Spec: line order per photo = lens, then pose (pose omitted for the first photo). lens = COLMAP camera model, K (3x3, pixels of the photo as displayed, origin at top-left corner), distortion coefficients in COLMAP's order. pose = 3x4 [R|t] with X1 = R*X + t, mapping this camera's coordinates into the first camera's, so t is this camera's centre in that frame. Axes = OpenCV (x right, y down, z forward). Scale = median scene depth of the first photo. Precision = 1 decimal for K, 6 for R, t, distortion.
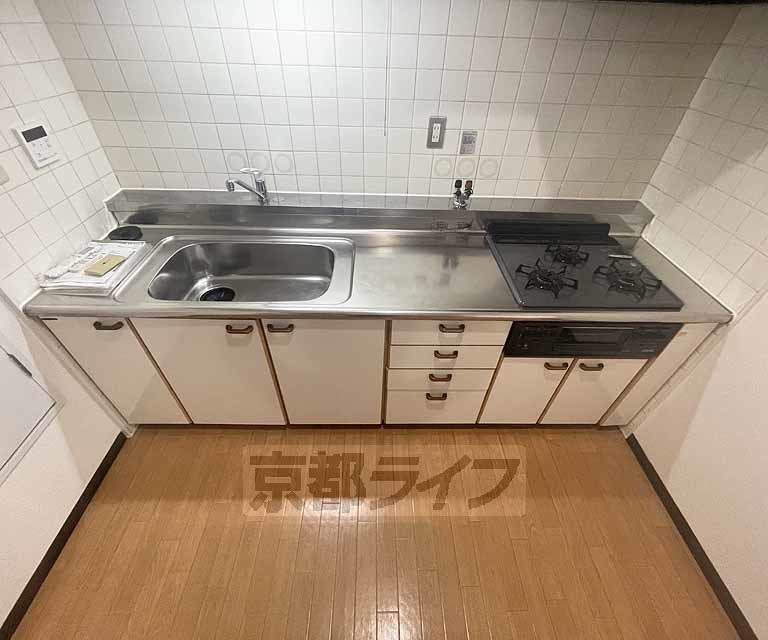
lens RADIAL K [[342.4, 0, 381.2], [0, 342.4, 323.0], [0, 0, 1]] dist [0.000796, -0.003118]
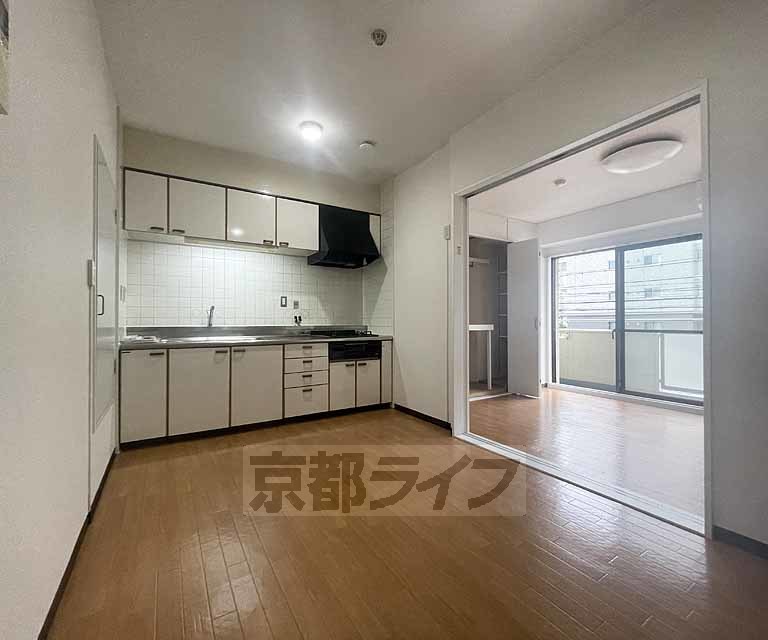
lens RADIAL K [[342.4, 0, 385.2], [0, 342.4, 319.4], [0, 0, 1]] dist [0.000796, -0.003118]
pose [[0.849904, -0.030069, 0.526079, -0.583383], [0.372416, 0.740581, -0.559326, 1.354605], [-0.372786, 0.671293, 0.640621, -0.934383]]
